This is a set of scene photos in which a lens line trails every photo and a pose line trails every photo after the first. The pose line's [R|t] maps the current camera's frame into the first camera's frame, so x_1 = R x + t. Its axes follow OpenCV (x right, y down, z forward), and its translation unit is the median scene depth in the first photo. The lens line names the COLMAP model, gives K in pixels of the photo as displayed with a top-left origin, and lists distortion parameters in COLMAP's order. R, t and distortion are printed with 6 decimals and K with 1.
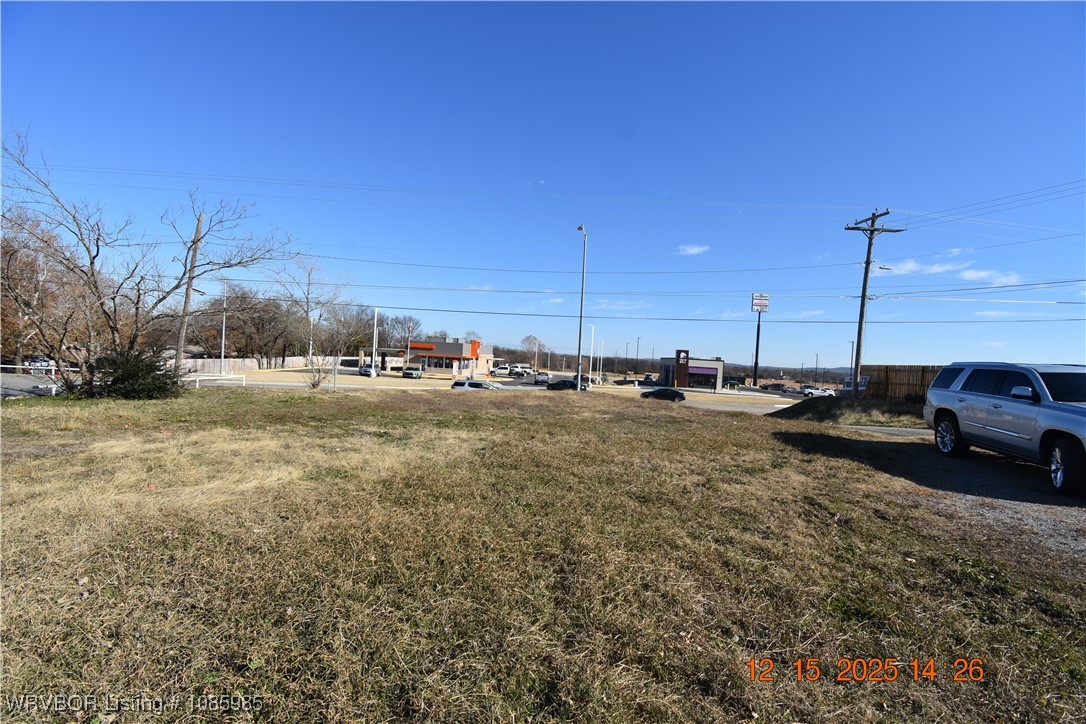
lens RADIAL K [[482.3, 0, 543.0], [0, 482.3, 362.0], [0, 0, 1]] dist [0.016005, -0.023599]
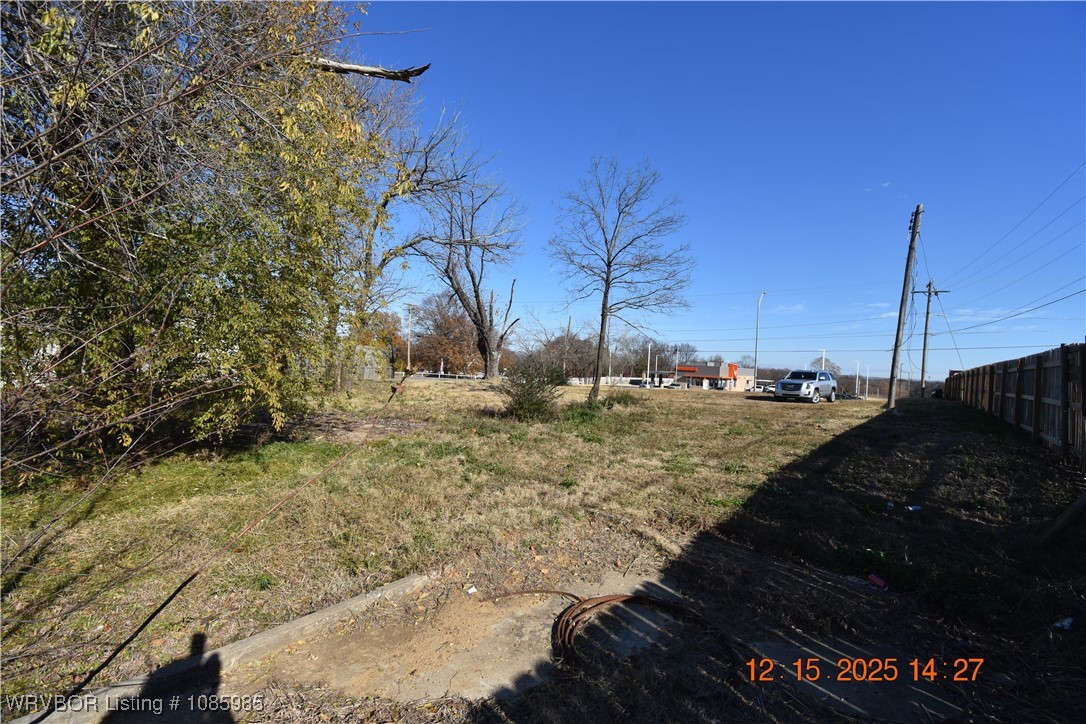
lens RADIAL K [[482.3, 0, 543.0], [0, 482.3, 362.0], [0, 0, 1]] dist [0.016005, -0.023599]
pose [[0.834564, -0.019180, -0.550578, 0.132431], [-0.008188, 0.998852, -0.047207, 0.011468], [0.550851, 0.043905, 0.833448, -0.279007]]
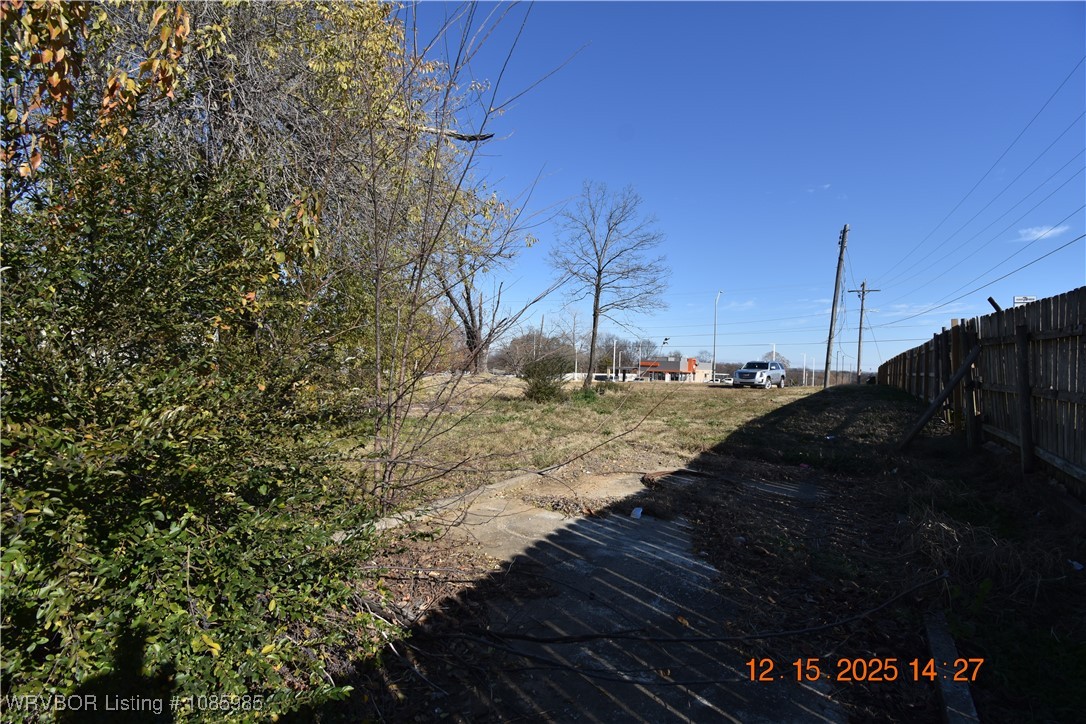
lens RADIAL K [[482.3, 0, 543.0], [0, 482.3, 362.0], [0, 0, 1]] dist [0.016005, -0.023599]
pose [[0.875297, -0.031631, -0.482549, 0.134619], [0.012092, 0.998978, -0.043550, 0.015243], [0.483434, 0.032284, 0.874785, -0.316636]]
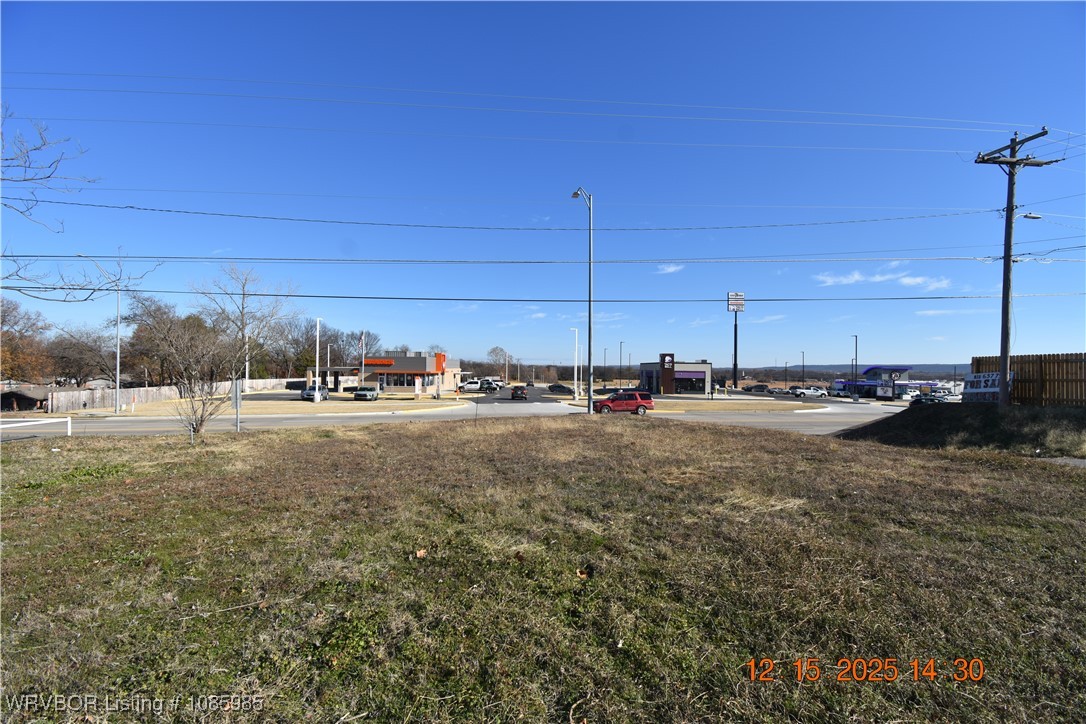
lens RADIAL K [[482.3, 0, 543.0], [0, 482.3, 362.0], [0, 0, 1]] dist [0.016005, -0.023599]
pose [[0.996383, -0.045624, 0.071695, -0.015435], [0.047238, 0.998663, -0.020982, -0.000603], [-0.070642, 0.024293, 0.997206, 0.096253]]
